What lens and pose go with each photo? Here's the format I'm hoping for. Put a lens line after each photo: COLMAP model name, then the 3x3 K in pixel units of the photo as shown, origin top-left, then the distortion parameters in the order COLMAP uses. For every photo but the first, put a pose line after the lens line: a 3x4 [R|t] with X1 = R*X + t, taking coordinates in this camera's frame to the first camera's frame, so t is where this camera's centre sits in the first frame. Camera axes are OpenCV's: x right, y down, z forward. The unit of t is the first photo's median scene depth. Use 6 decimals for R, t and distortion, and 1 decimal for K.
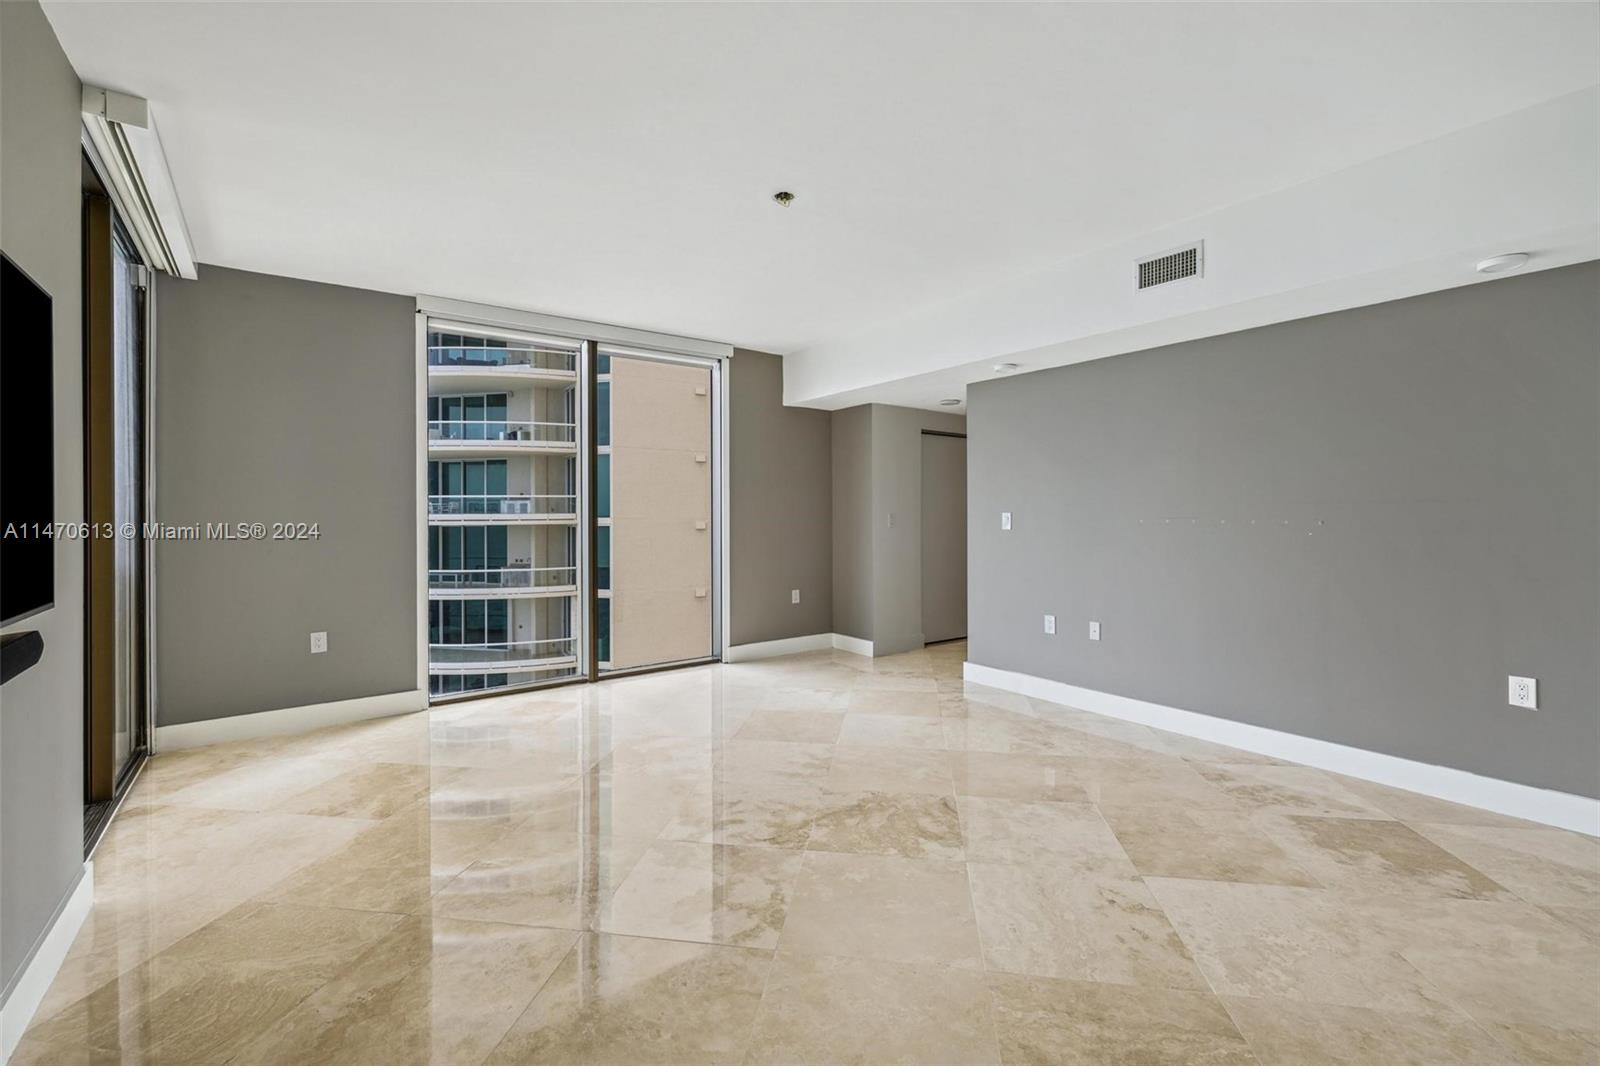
lens RADIAL K [[704.4, 0, 800.0], [0, 704.4, 533.0], [0, 0, 1]] dist [0.002067, 0.000112]
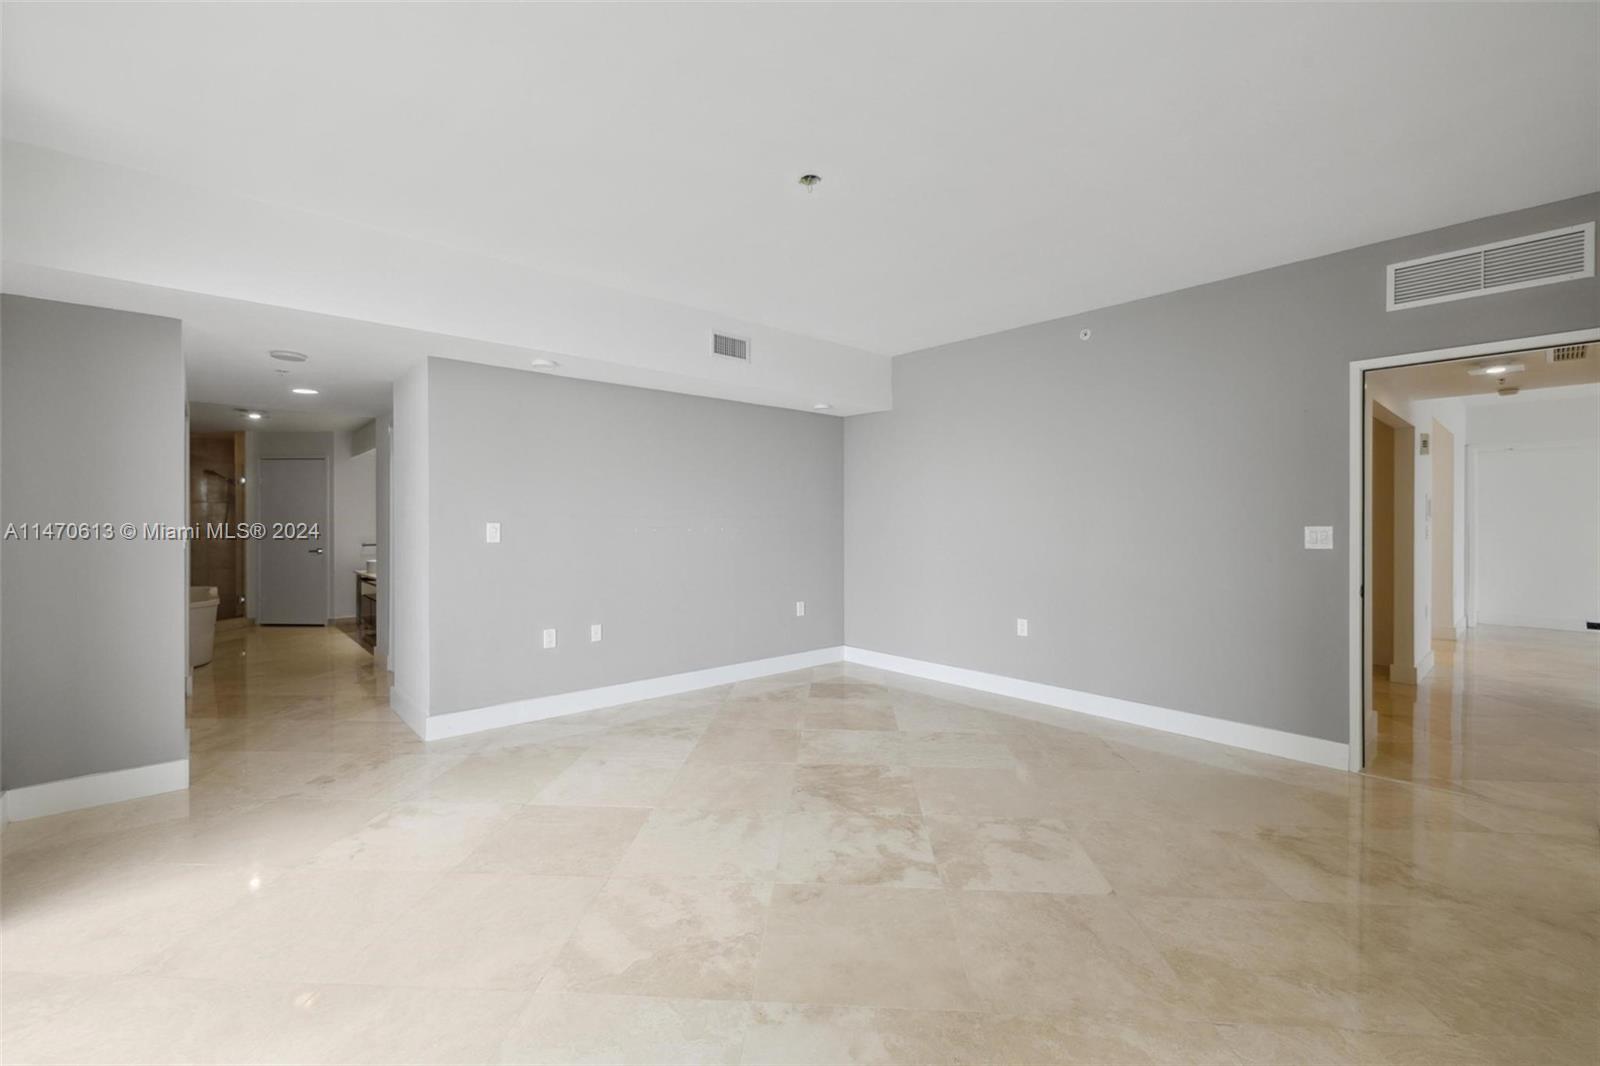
lens RADIAL K [[673.2, 0, 825.8], [0, 673.2, 530.6], [0, 0, 1]] dist [-0.000679, 0.000083]
pose [[-0.126638, -0.009052, 0.991908, -0.970037], [0.029232, 0.999490, 0.012854, -0.030076], [-0.991518, 0.030624, -0.126309, 1.173884]]
